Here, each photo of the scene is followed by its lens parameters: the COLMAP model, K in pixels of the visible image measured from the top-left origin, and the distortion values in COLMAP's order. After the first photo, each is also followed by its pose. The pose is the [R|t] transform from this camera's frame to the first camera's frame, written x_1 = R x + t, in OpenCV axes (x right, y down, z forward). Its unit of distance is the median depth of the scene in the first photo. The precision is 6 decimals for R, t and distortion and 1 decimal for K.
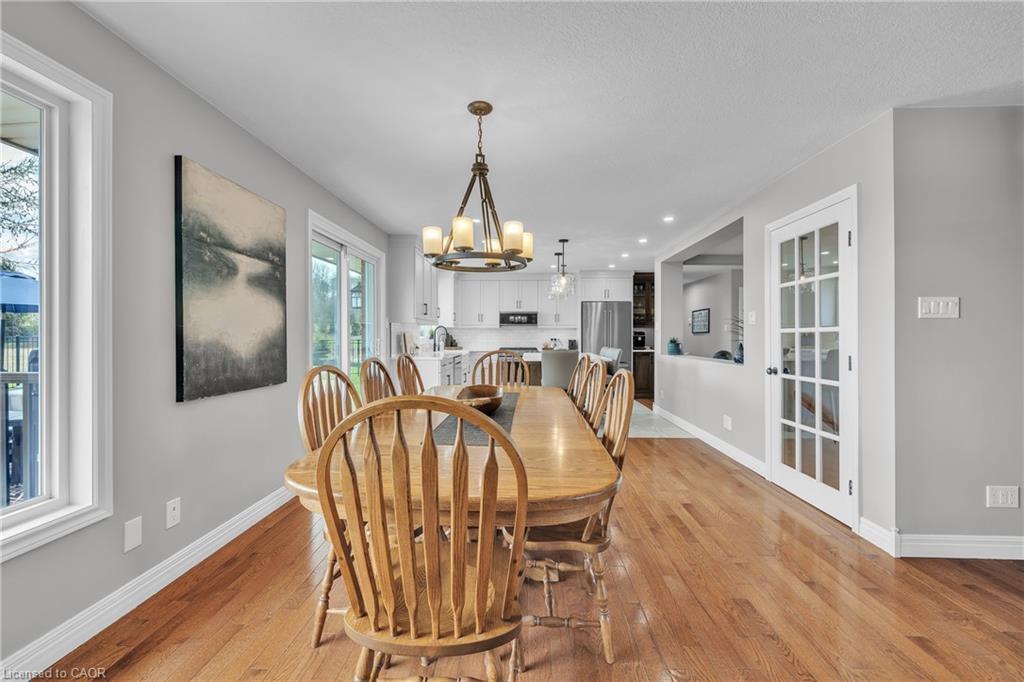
lens RADIAL K [[435.6, 0, 508.3], [0, 435.6, 337.1], [0, 0, 1]] dist [-0.001642, -0.000051]
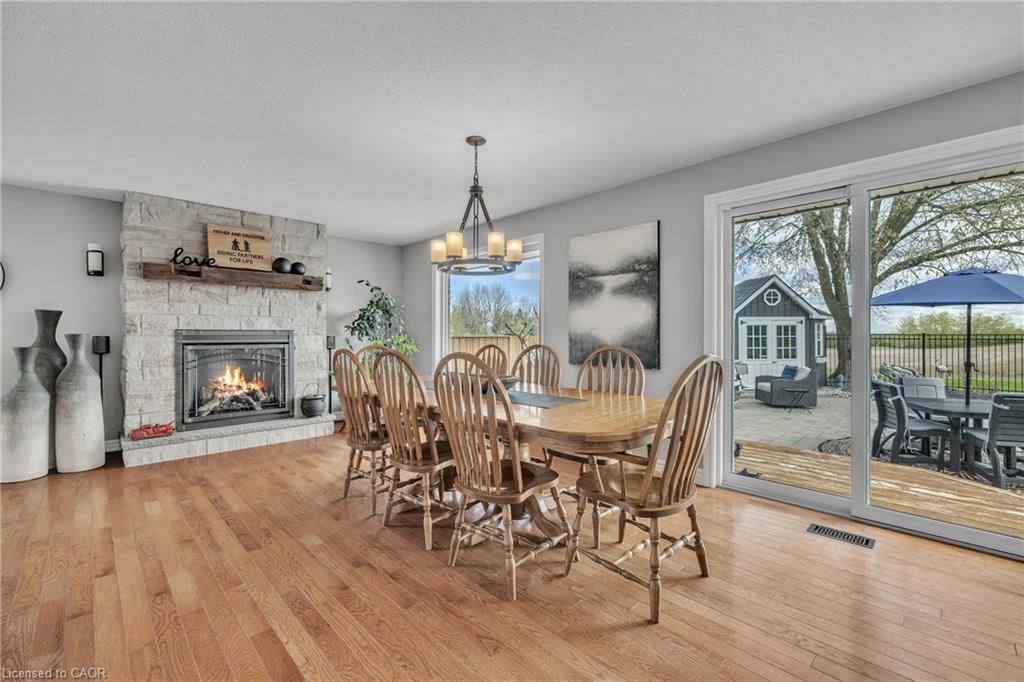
lens RADIAL K [[435.6, 0, 508.4], [0, 435.6, 338.3], [0, 0, 1]] dist [-0.001642, -0.000051]
pose [[-0.696547, 0.002832, -0.717506, 0.710890], [-0.002061, 0.999980, 0.005947, 0.018852], [0.717508, 0.005622, -0.696527, 1.824850]]
